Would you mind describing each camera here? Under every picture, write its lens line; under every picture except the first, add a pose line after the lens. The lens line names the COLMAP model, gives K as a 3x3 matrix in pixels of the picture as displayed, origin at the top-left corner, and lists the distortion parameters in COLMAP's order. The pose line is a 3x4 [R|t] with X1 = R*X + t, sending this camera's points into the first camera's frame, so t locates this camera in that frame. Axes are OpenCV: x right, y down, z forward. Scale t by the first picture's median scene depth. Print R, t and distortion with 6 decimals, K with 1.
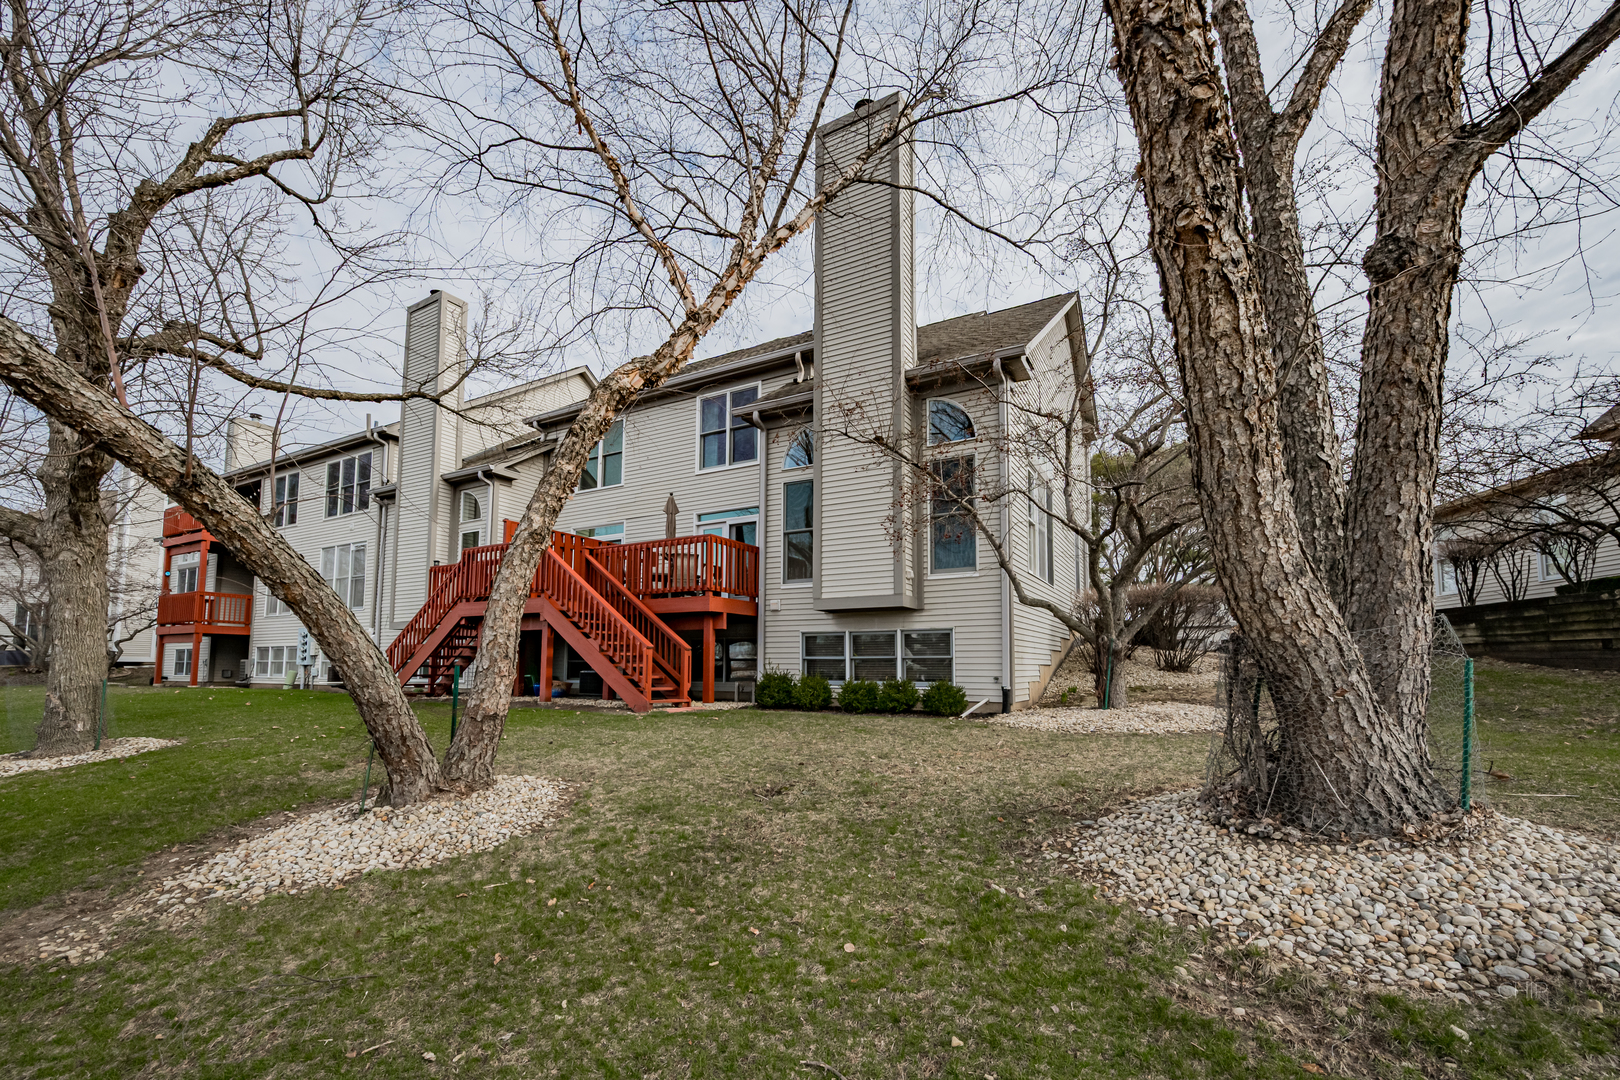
lens RADIAL K [[645.2, 0, 806.2], [0, 645.2, 525.6], [0, 0, 1]] dist [0.001340, 0.000111]
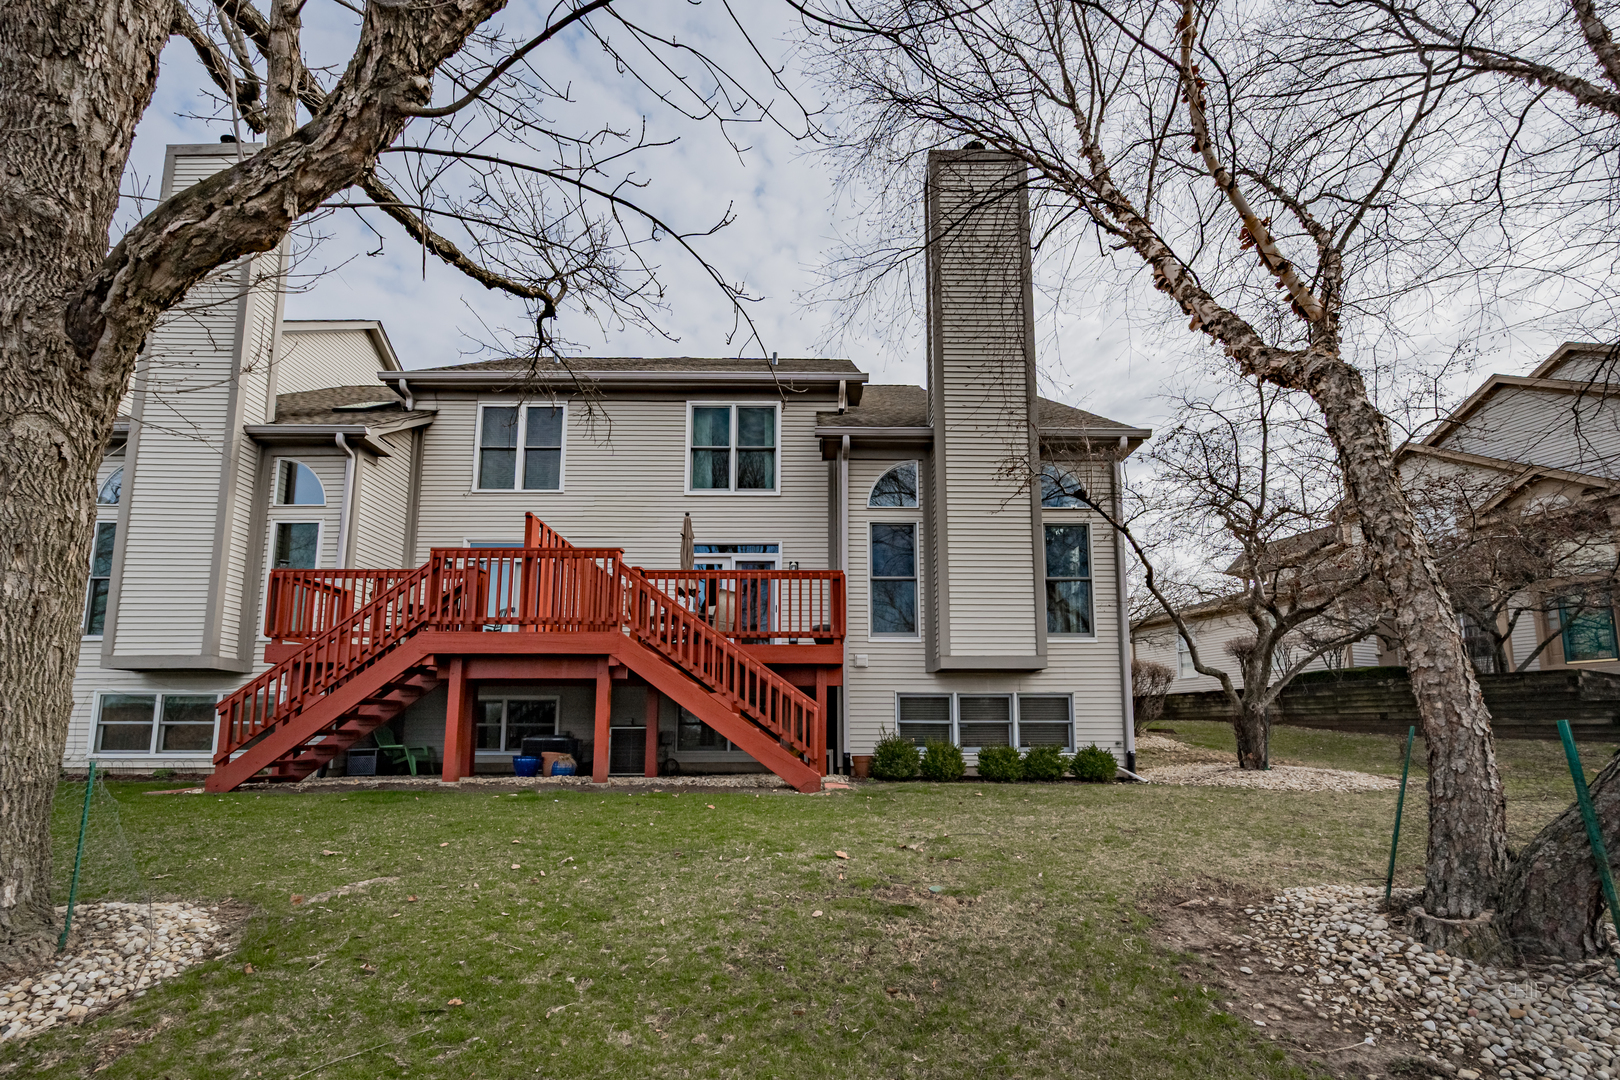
lens RADIAL K [[644.1, 0, 811.7], [0, 644.1, 584.8], [0, 0, 1]] dist [0.000503, -0.000095]
pose [[0.875298, 0.107105, 0.471573, -0.515974], [-0.102427, 0.994101, -0.035665, 0.058792], [-0.472611, -0.017085, 0.881105, 0.264597]]
